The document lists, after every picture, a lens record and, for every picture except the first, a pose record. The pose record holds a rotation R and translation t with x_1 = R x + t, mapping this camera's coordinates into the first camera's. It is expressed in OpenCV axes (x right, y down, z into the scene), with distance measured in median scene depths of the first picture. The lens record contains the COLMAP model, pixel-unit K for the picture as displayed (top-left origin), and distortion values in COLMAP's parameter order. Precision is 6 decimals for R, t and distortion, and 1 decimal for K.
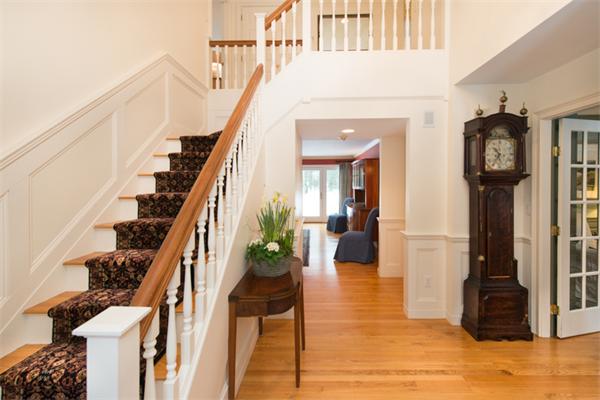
lens RADIAL K [[255.2, 0, 306.5], [0, 255.2, 185.3], [0, 0, 1]] dist [0.013848, -0.000194]
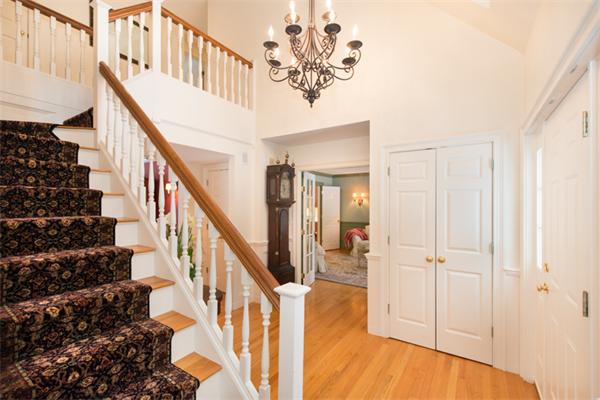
lens RADIAL K [[255.2, 0, 302.2], [0, 255.2, 202.6], [0, 0, 1]] dist [0.013848, -0.000194]
pose [[0.550055, 0.015154, 0.834991, -0.551617], [0.003482, 0.999785, -0.020439, 0.003453], [-0.835121, 0.014150, 0.549884, 0.005538]]
